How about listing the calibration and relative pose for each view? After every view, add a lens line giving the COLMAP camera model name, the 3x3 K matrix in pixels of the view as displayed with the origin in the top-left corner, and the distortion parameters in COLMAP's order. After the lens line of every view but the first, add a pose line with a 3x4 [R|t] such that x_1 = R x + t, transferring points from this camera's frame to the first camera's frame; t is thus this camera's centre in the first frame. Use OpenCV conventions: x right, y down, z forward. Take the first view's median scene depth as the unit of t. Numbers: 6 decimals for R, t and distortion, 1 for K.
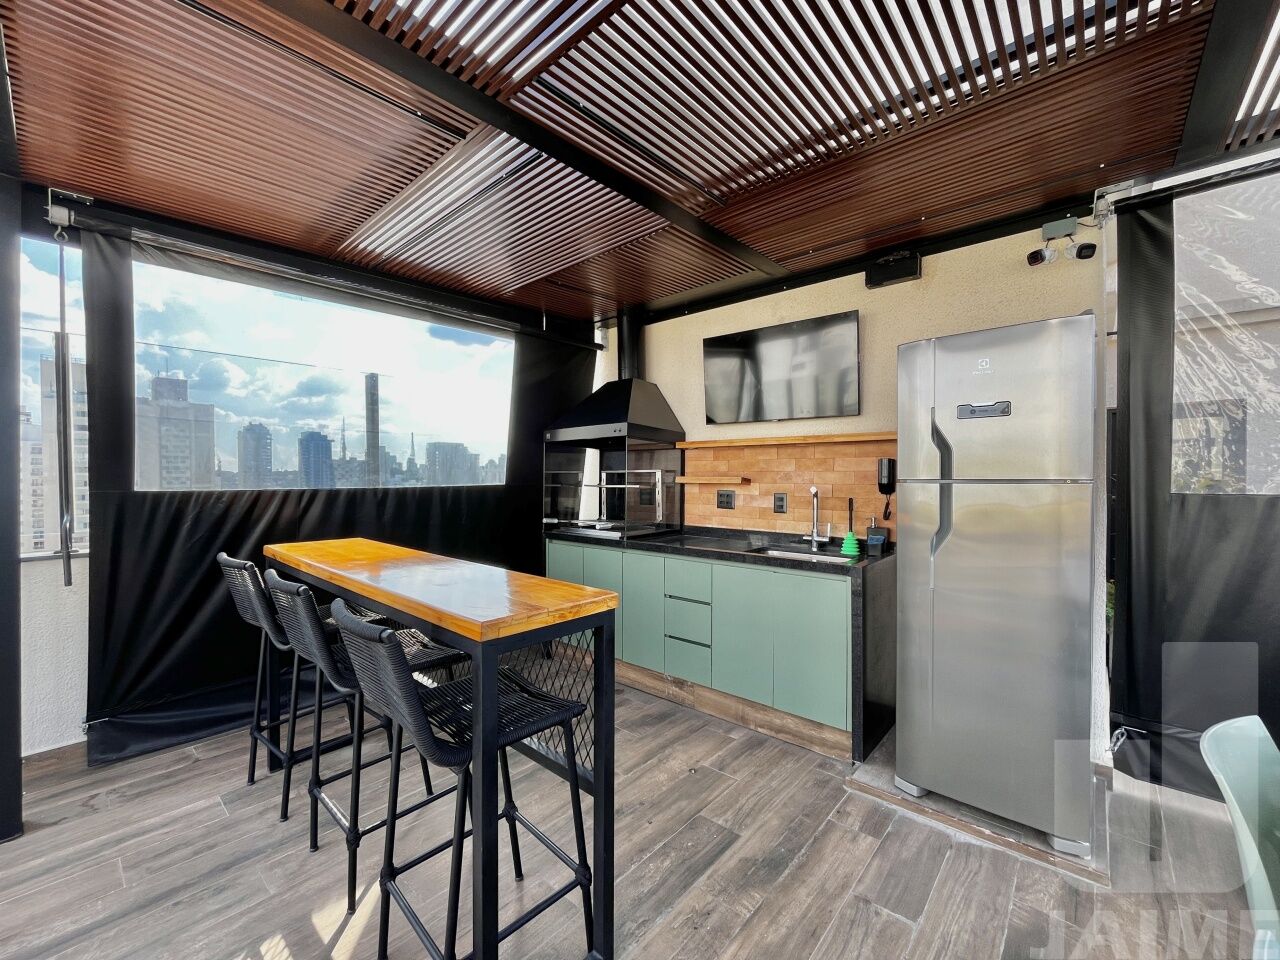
lens RADIAL K [[524.6, 0, 635.6], [0, 524.6, 478.0], [0, 0, 1]] dist [0.003258, 0.000221]
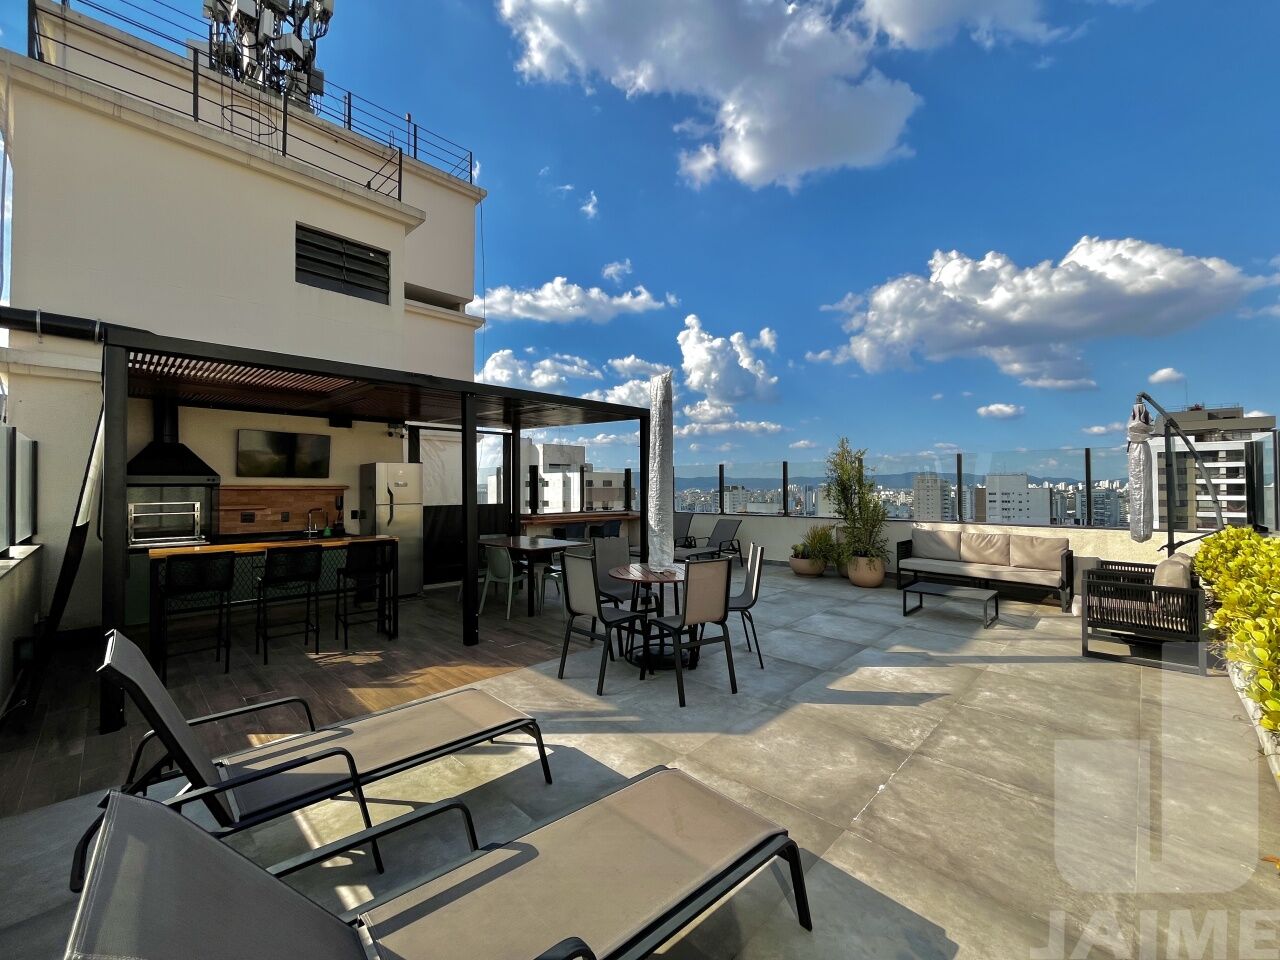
lens RADIAL K [[524.6, 0, 635.5], [0, 524.6, 483.4], [0, 0, 1]] dist [0.003258, 0.000221]
pose [[0.042496, 0.012823, 0.999014, -1.754338], [0.008246, 0.999879, -0.013185, -0.046695], [-0.999063, 0.008798, 0.042385, -0.471278]]
